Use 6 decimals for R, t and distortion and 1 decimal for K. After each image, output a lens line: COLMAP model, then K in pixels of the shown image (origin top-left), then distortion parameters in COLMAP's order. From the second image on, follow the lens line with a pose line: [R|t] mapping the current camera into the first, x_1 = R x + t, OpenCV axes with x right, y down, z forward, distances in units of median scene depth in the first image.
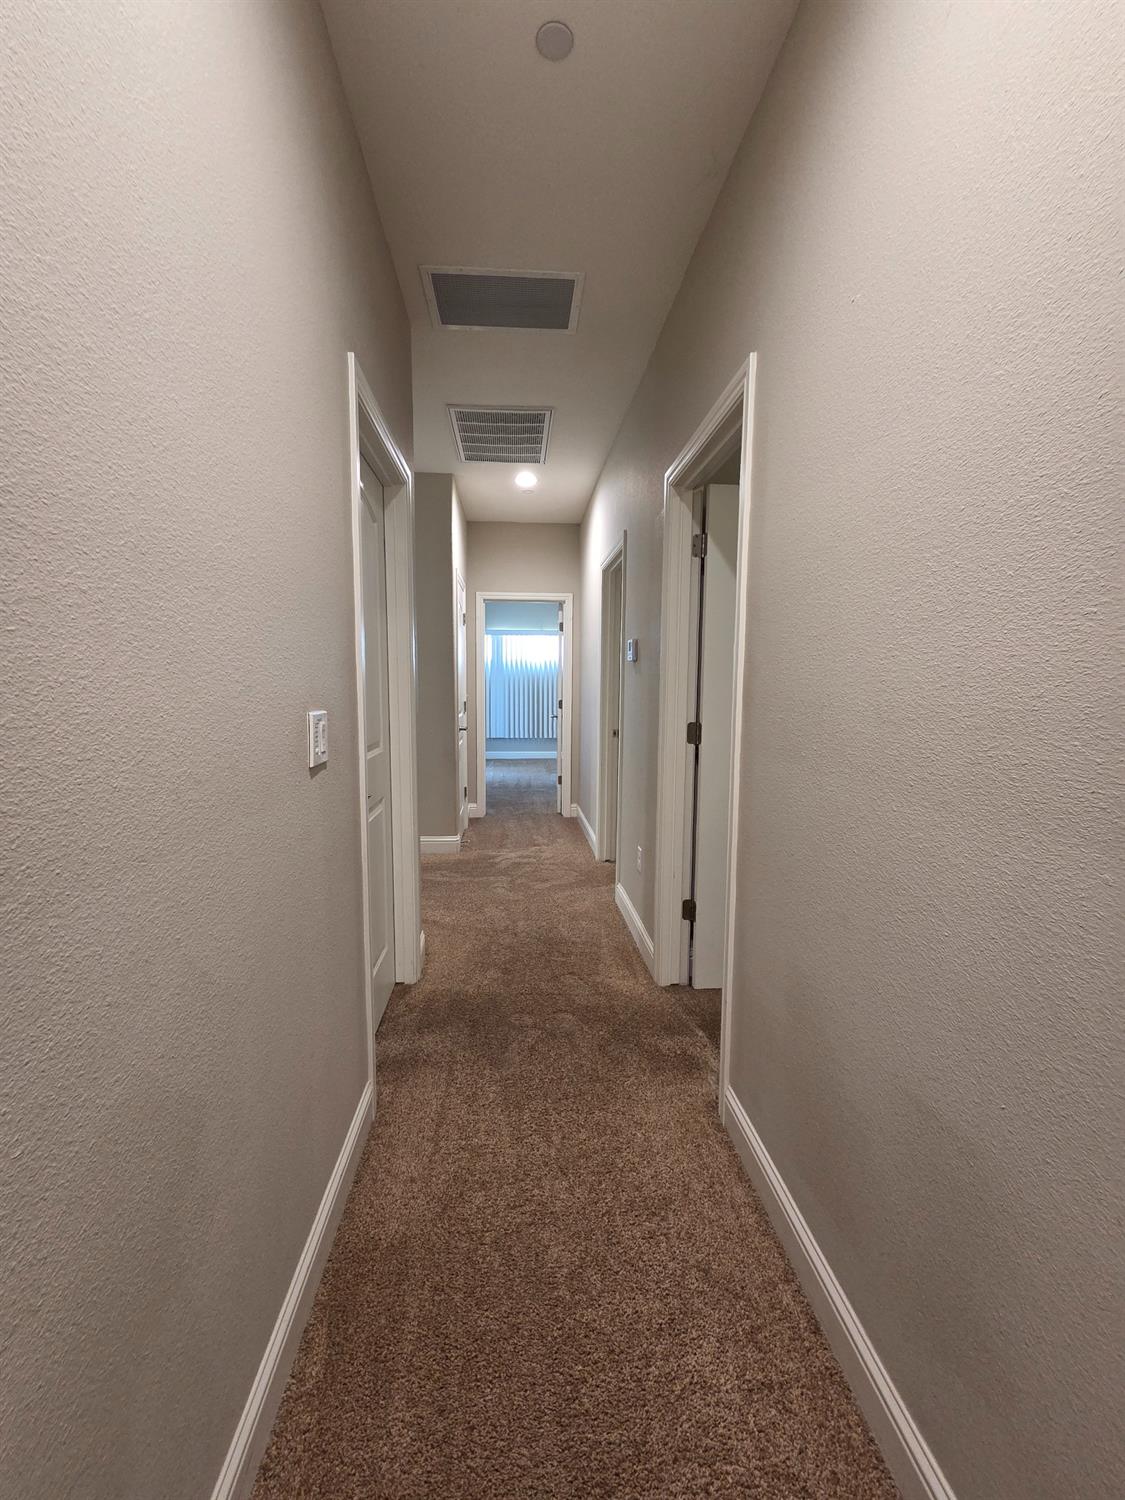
lens RADIAL K [[612.9, 0, 561.6], [0, 612.9, 747.2], [0, 0, 1]] dist [0.002135, -0.000915]
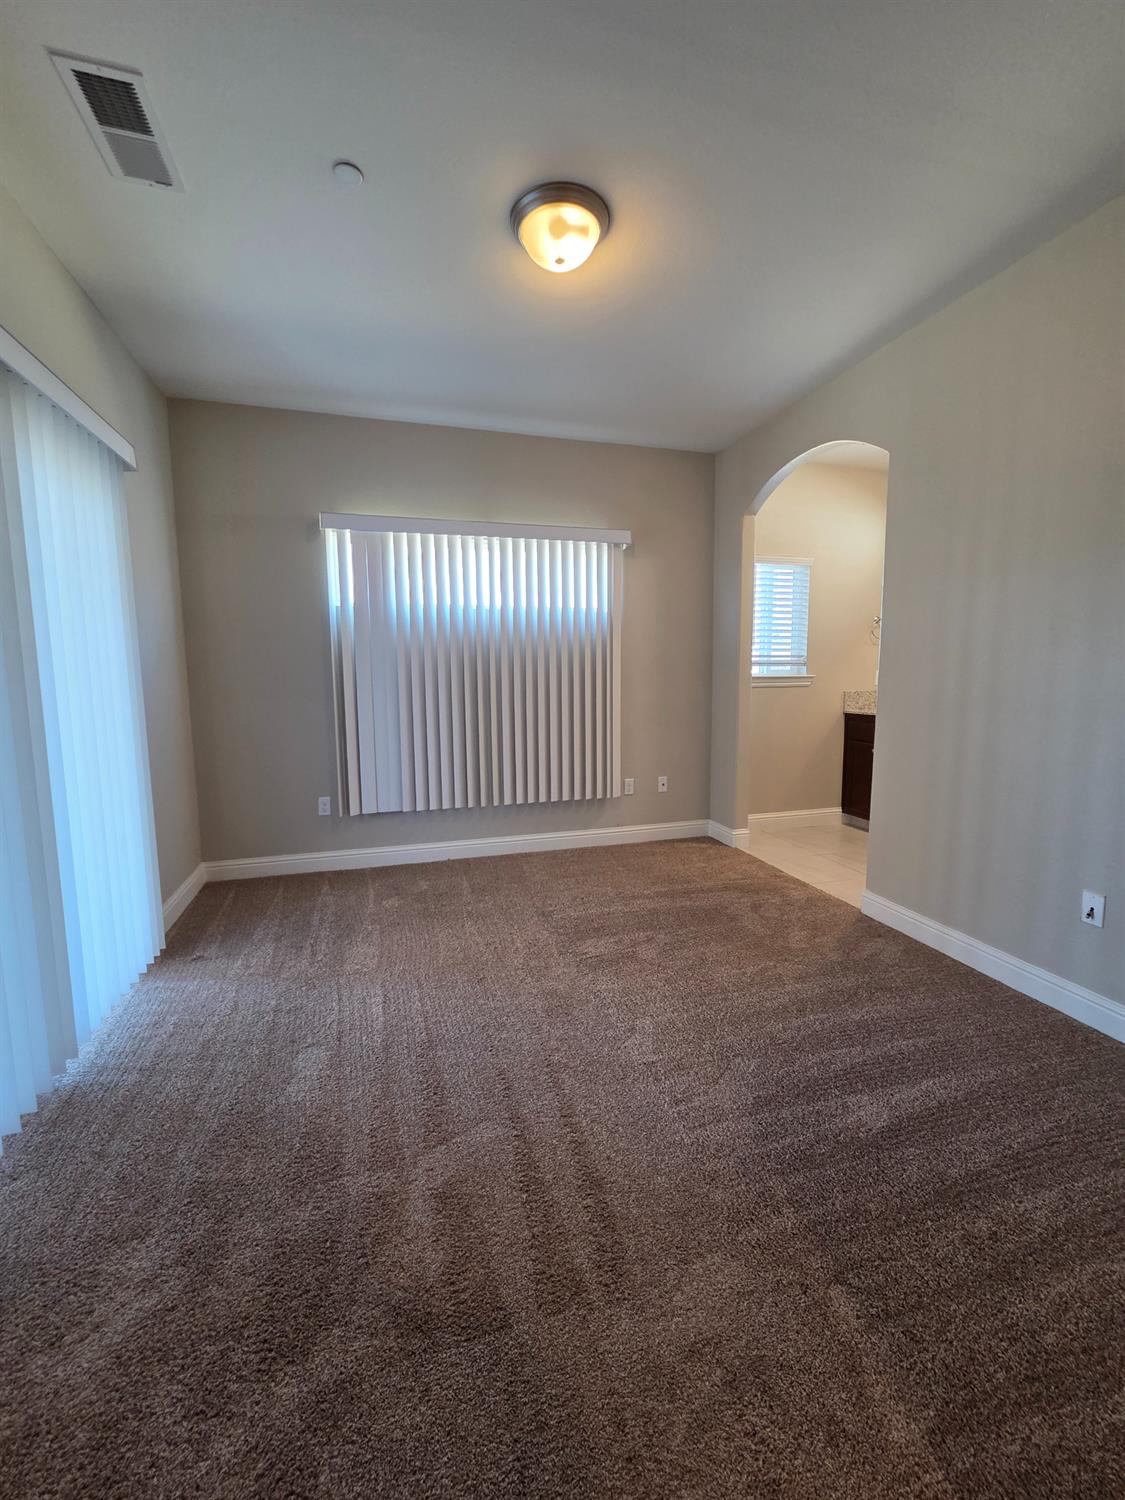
lens RADIAL K [[612.9, 0, 563.0], [0, 612.9, 747.4], [0, 0, 1]] dist [0.002135, -0.000915]
pose [[0.976564, -0.040321, 0.211415, -0.074731], [0.035842, 0.999045, 0.024976, -0.061418], [-0.212220, -0.016814, 0.977077, 0.616429]]
